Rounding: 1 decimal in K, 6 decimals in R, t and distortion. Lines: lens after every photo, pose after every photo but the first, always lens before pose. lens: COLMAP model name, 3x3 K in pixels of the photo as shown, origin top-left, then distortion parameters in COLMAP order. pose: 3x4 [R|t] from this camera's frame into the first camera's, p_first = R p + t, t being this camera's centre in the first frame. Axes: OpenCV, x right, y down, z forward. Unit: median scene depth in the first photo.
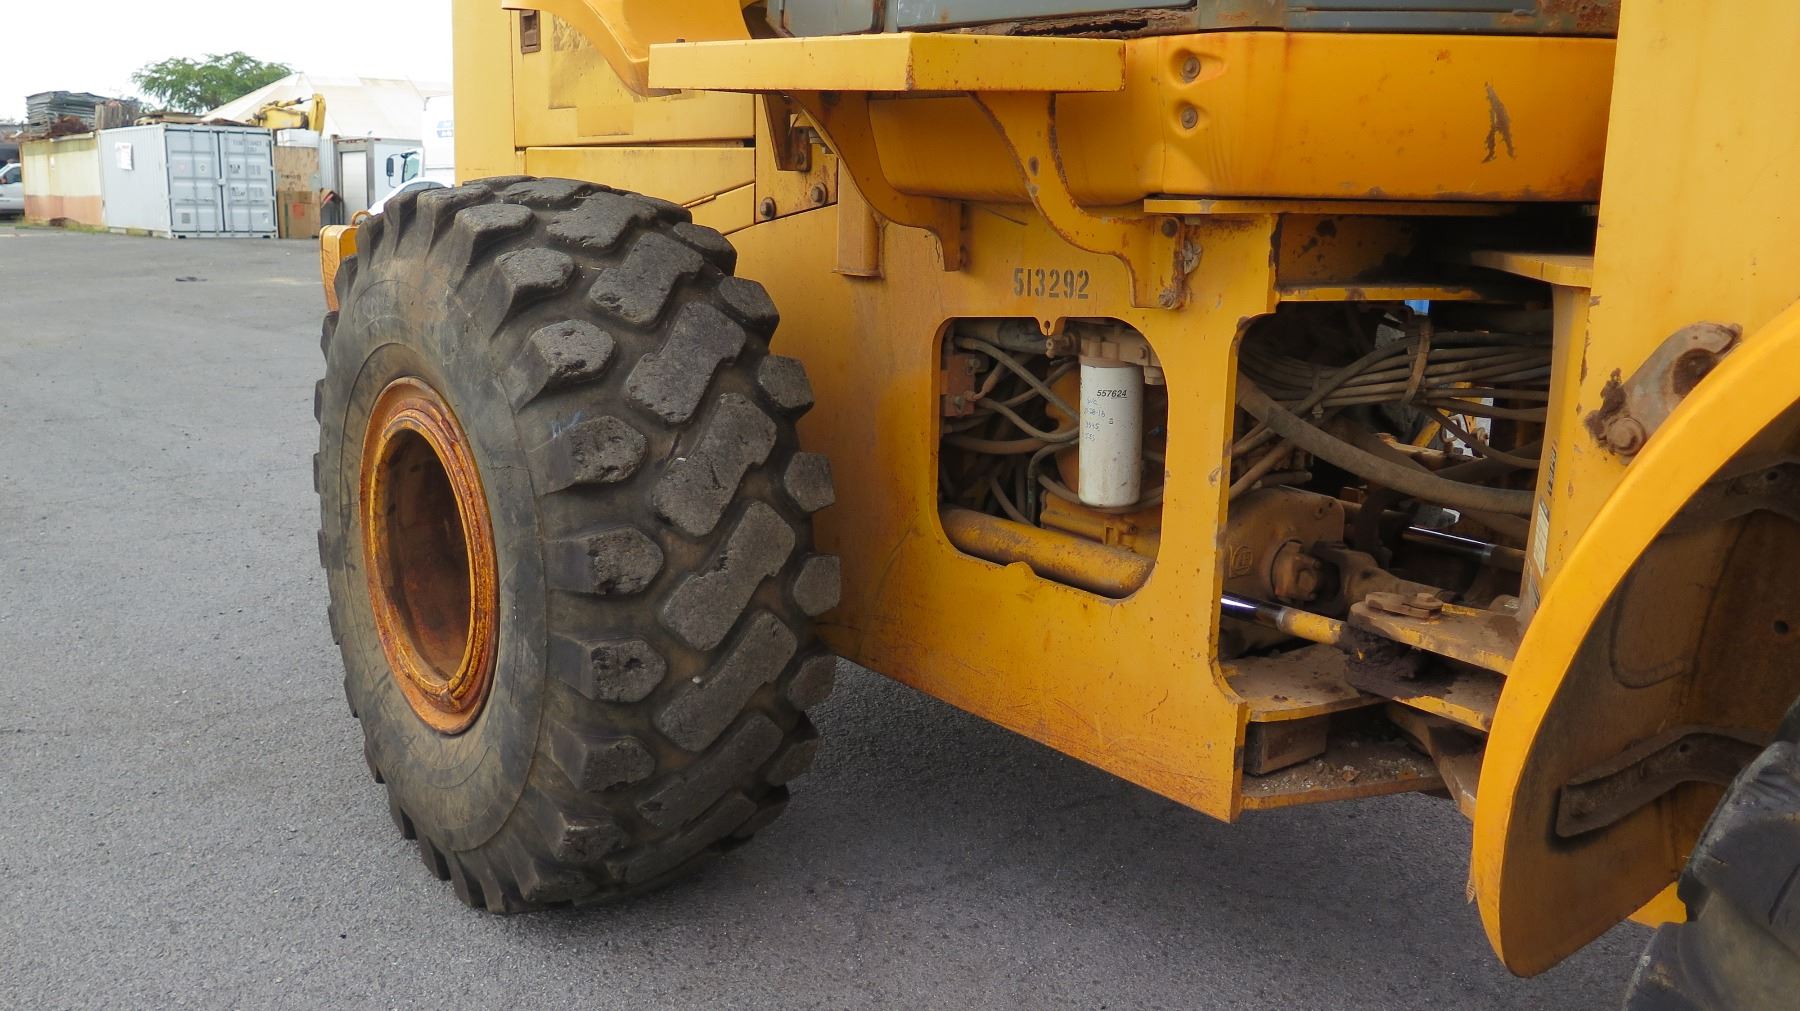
lens RADIAL K [[1511.8, 0, 900.0], [0, 1511.8, 505.5], [0, 0, 1]] dist [-0.017857, -0.000993]
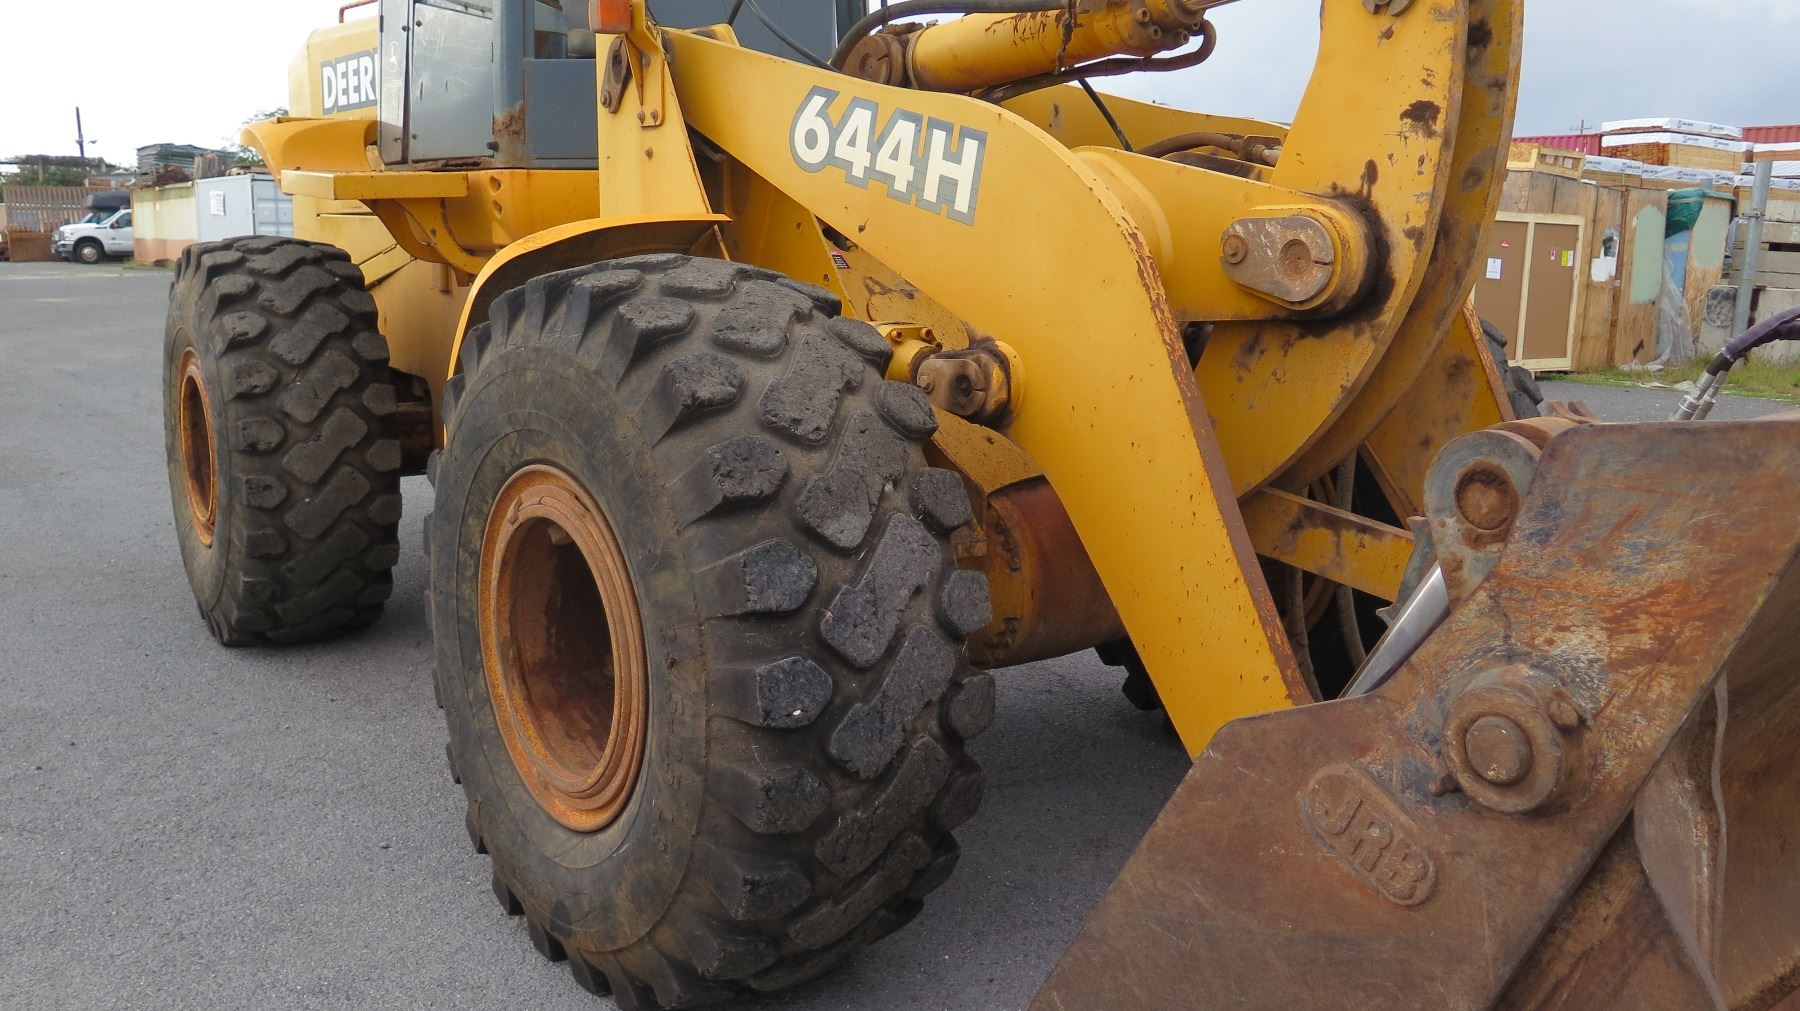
lens RADIAL K [[1511.8, 0, 900.0], [0, 1511.8, 505.5], [0, 0, 1]] dist [-0.017857, -0.000993]
pose [[0.998007, 0.008657, -0.062508, 0.715290], [-0.010288, 0.999614, -0.025810, 0.160660], [0.062261, 0.026402, 0.997711, -0.832212]]
